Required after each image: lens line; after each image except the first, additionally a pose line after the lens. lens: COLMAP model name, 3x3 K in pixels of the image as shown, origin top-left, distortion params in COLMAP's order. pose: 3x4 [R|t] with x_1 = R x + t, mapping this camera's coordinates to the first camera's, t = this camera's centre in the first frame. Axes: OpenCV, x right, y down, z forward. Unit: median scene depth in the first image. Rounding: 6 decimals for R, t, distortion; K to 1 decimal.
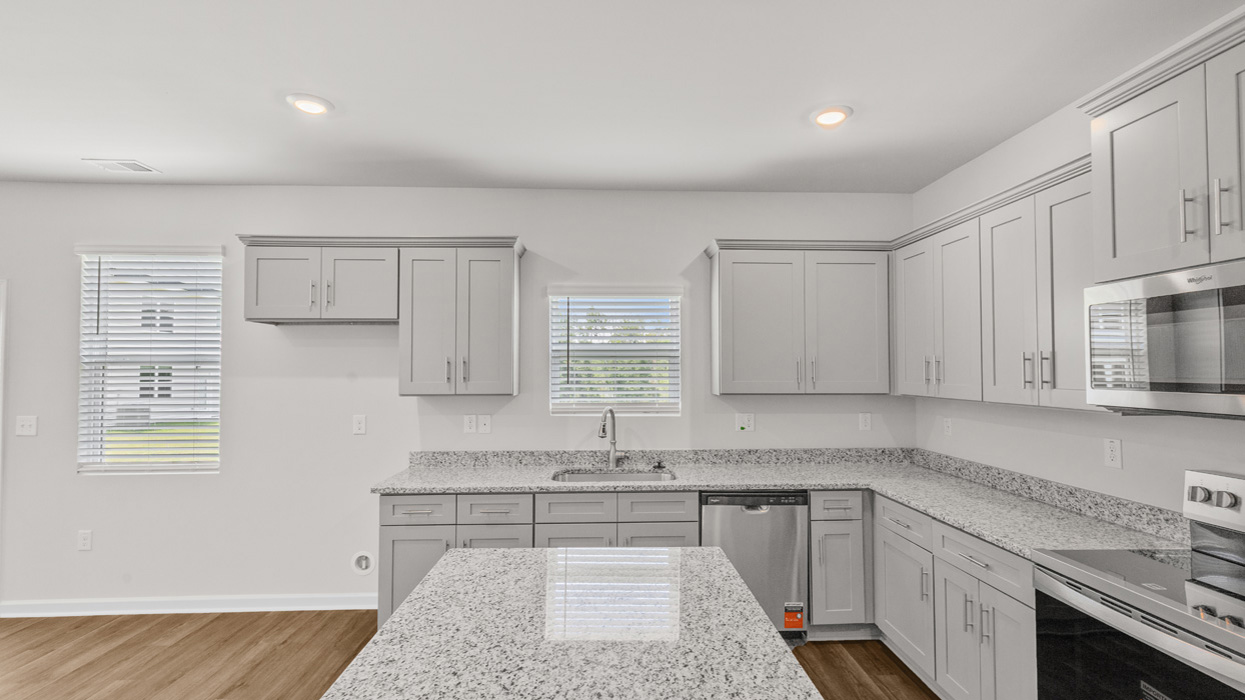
lens RADIAL K [[555.5, 0, 626.9], [0, 555.5, 353.4], [0, 0, 1]] dist [0.004583, -0.000451]
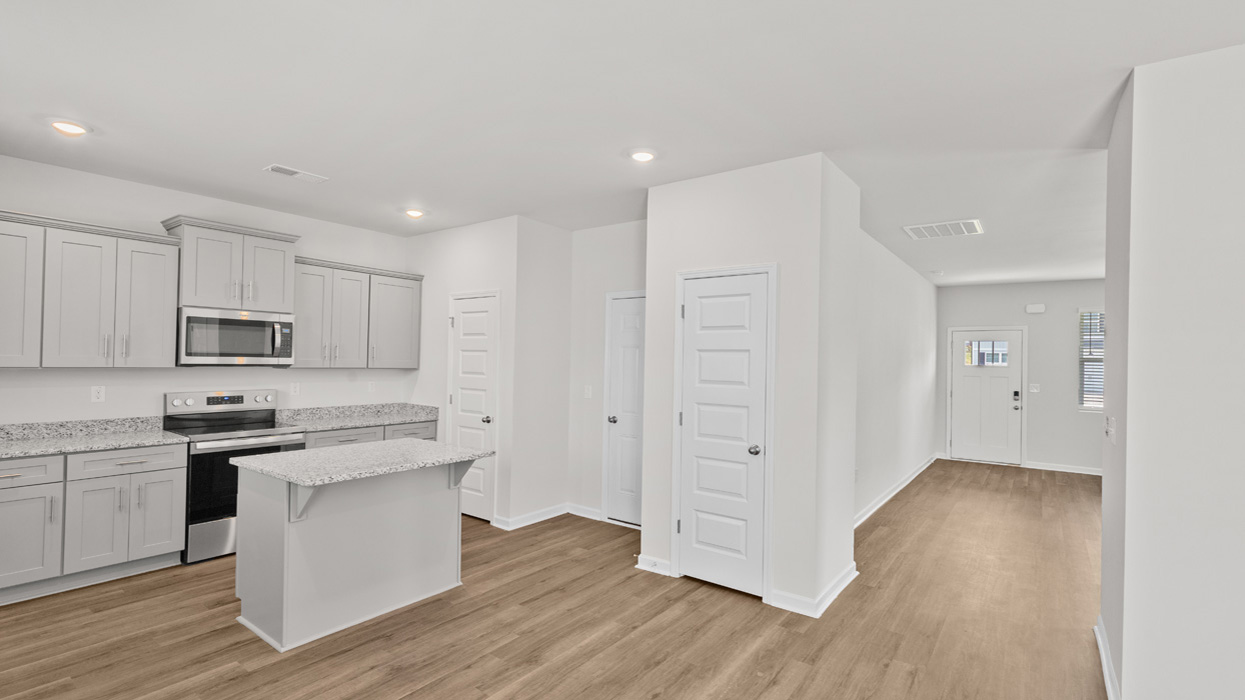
lens RADIAL K [[555.5, 0, 626.7], [0, 555.5, 354.2], [0, 0, 1]] dist [0.004583, -0.000451]
pose [[-0.775048, -0.006609, 0.631868, -1.102242], [-0.036301, 0.998760, -0.034080, 0.041932], [-0.630859, -0.049351, -0.774327, 0.983685]]
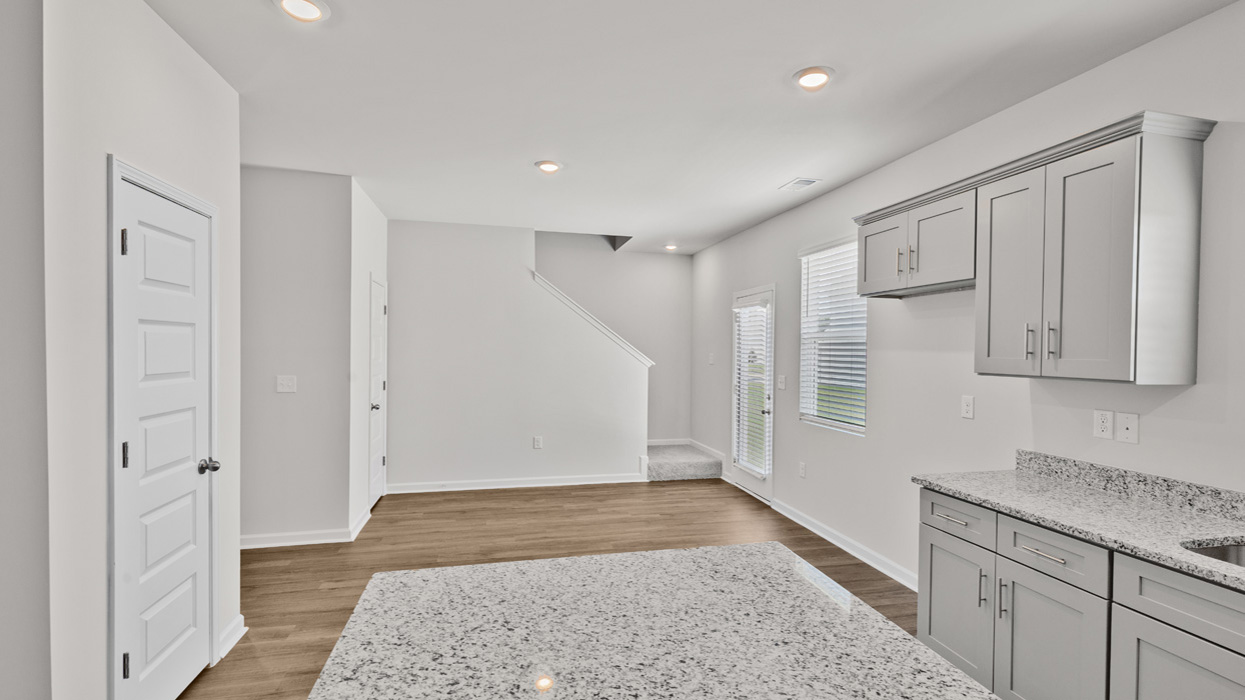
lens RADIAL K [[555.5, 0, 629.6], [0, 555.5, 355.8], [0, 0, 1]] dist [0.004583, -0.000451]
pose [[0.192217, 0.017446, -0.981197, 0.301863], [0.020039, 0.999564, 0.021699, 0.023986], [0.981148, -0.023833, 0.191783, 0.384531]]
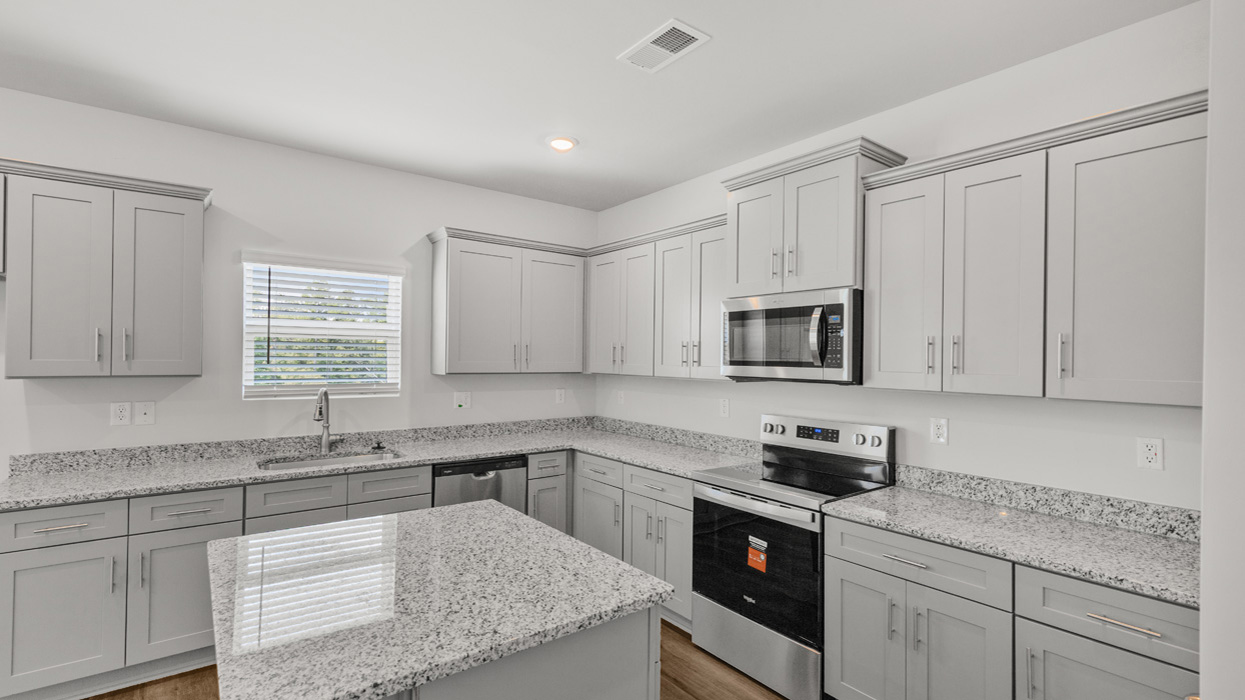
lens RADIAL K [[555.5, 0, 628.6], [0, 555.5, 354.2], [0, 0, 1]] dist [0.004583, -0.000451]
pose [[0.814898, 0.014303, 0.579428, -0.181565], [-0.029562, 0.999420, 0.016904, 0.008636], [-0.578850, -0.030904, 0.814848, -0.073916]]
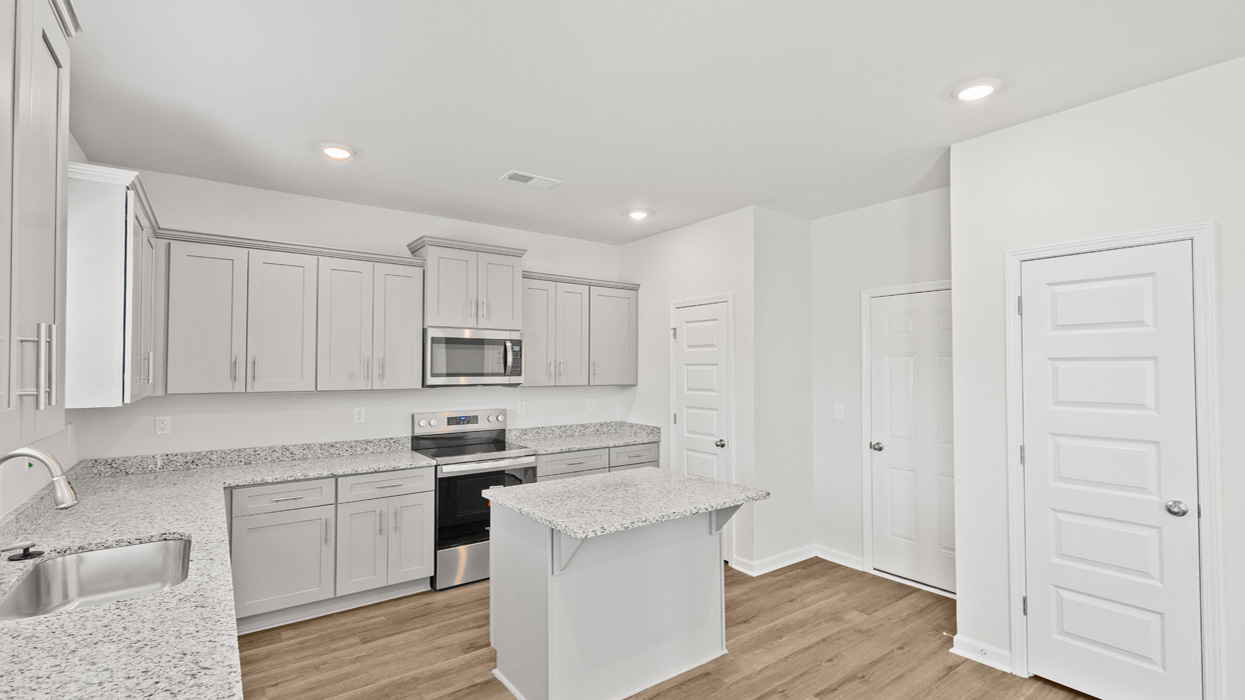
lens RADIAL K [[555.5, 0, 627.3], [0, 555.5, 353.4], [0, 0, 1]] dist [0.004583, -0.000451]
pose [[-0.560352, 0.022821, 0.827940, -0.801939], [-0.022611, 0.998826, -0.042834, 0.029716], [-0.827946, -0.042723, -0.559179, 0.971256]]
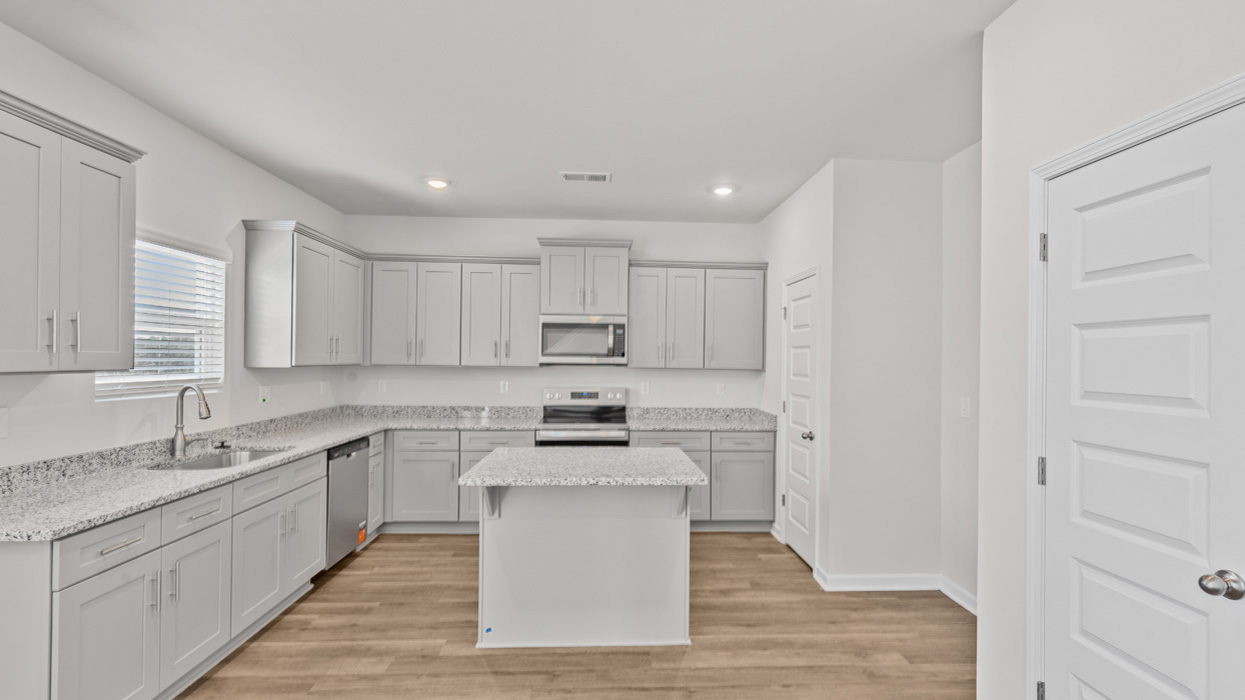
lens RADIAL K [[555.5, 0, 628.0], [0, 555.5, 354.2], [0, 0, 1]] dist [0.004583, -0.000451]
pose [[-0.002557, 0.008842, 0.999958, -1.009250], [-0.039870, 0.999165, -0.008937, 0.037398], [-0.999202, -0.039891, -0.002202, 0.390554]]
